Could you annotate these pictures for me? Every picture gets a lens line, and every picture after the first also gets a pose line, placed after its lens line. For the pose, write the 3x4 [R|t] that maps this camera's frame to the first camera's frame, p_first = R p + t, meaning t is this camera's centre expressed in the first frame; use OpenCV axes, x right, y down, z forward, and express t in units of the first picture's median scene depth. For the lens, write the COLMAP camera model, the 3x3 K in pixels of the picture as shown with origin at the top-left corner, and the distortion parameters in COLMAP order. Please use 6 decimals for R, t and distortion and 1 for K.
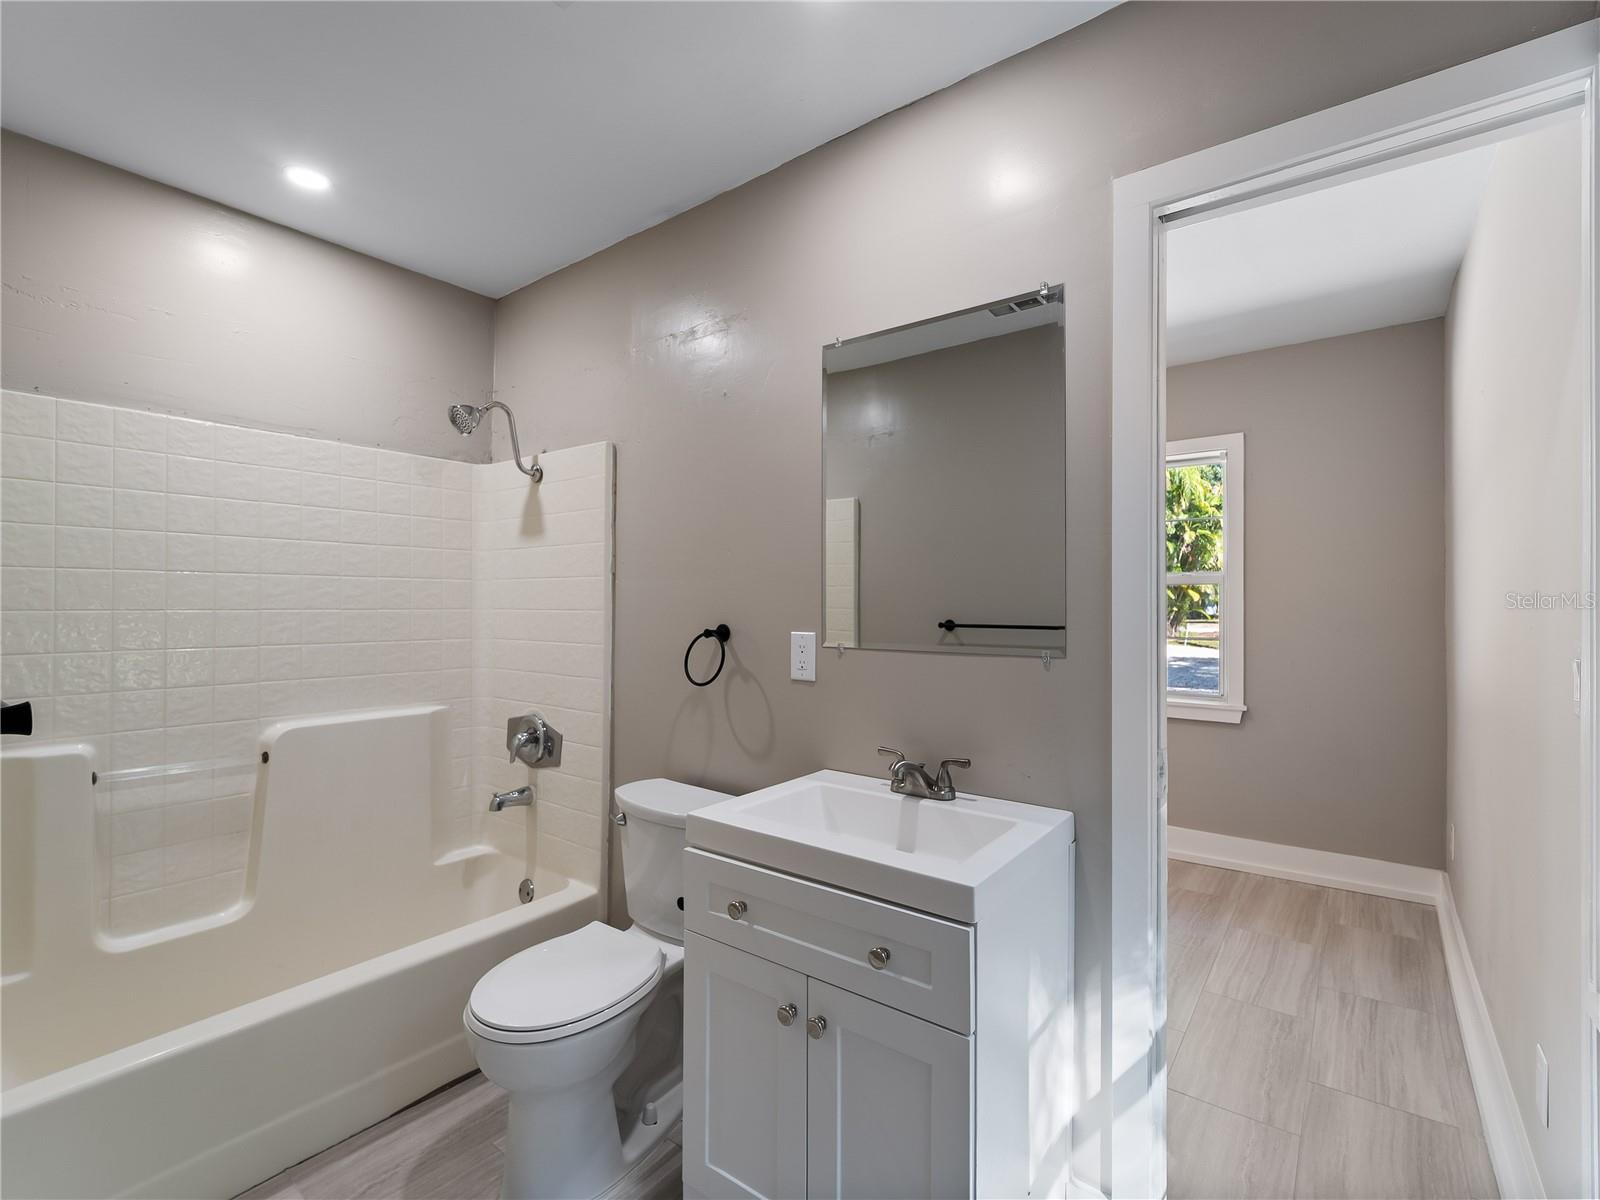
lens RADIAL K [[719.3, 0, 795.4], [0, 719.3, 580.2], [0, 0, 1]] dist [-0.000884, -0.014706]
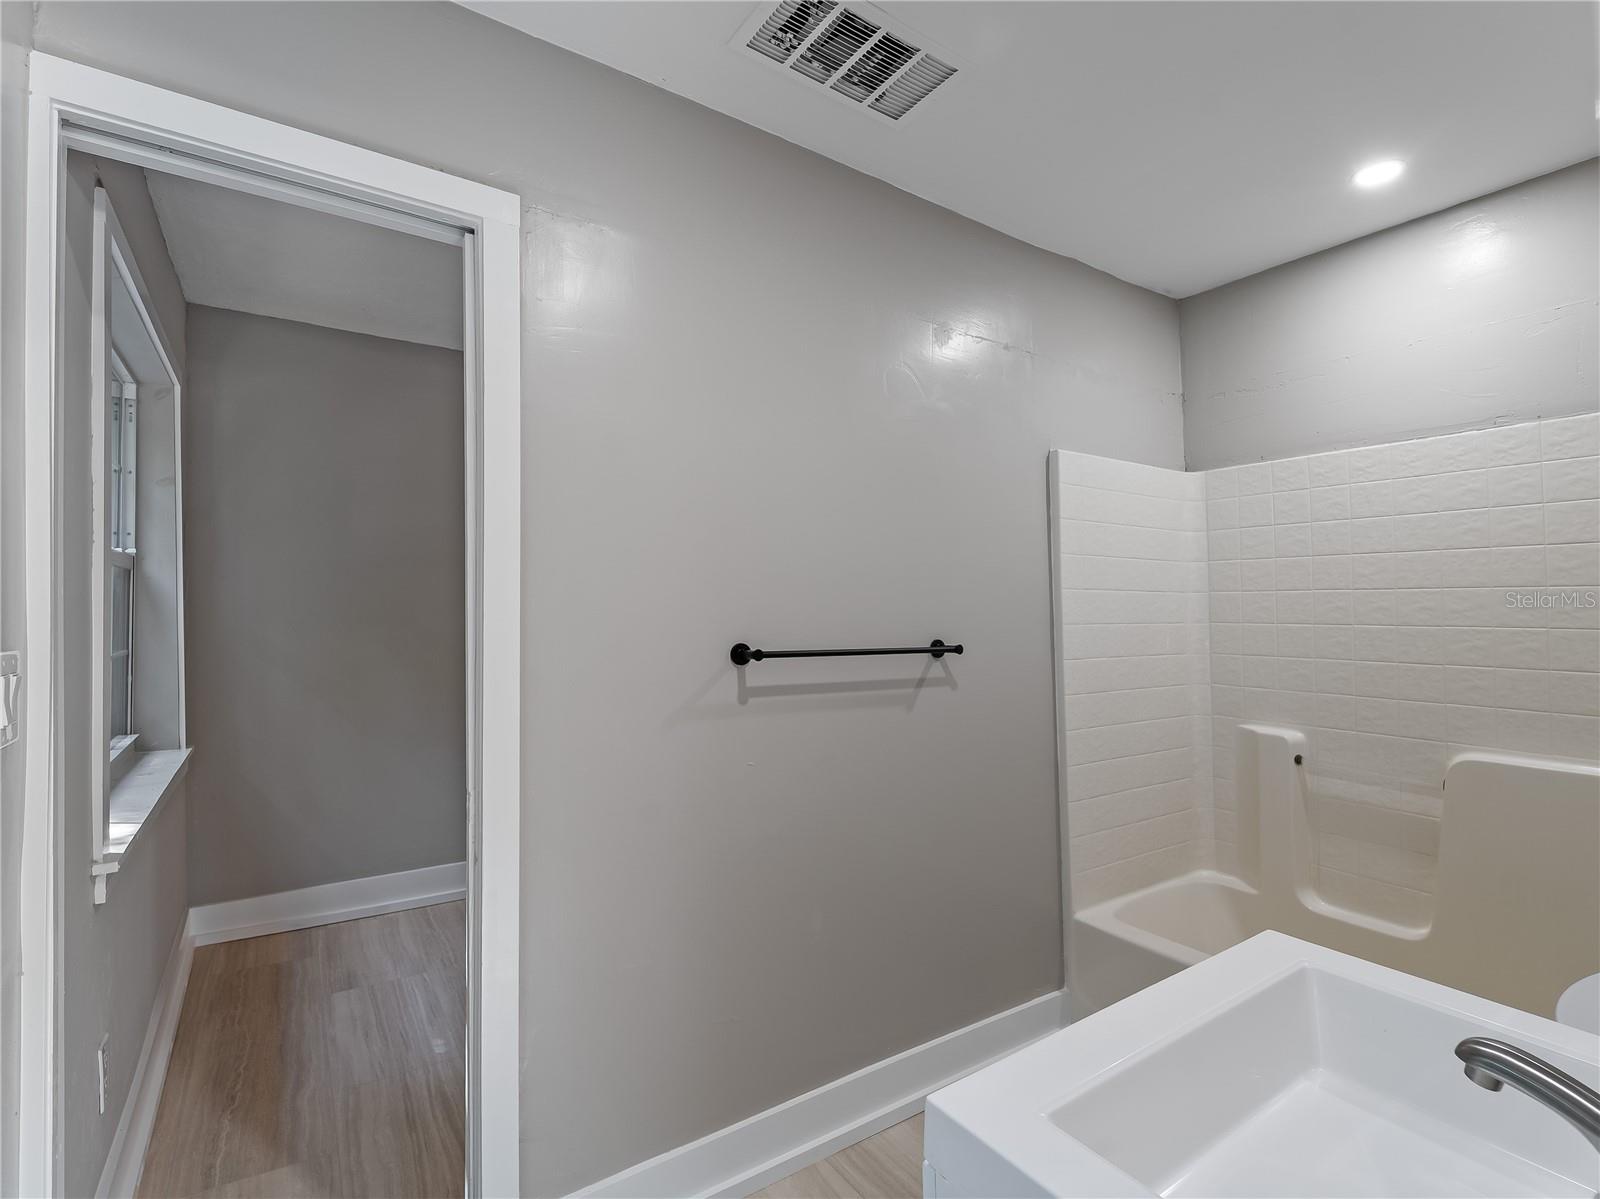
lens RADIAL K [[726.7, 0, 801.3], [0, 726.7, 610.1], [0, 0, 1]] dist [-0.003628, -0.000396]
pose [[-0.284910, -0.007139, -0.958528, 0.461742], [0.025203, 0.999571, -0.014936, 0.014713], [0.958223, -0.028414, -0.284608, 0.521295]]
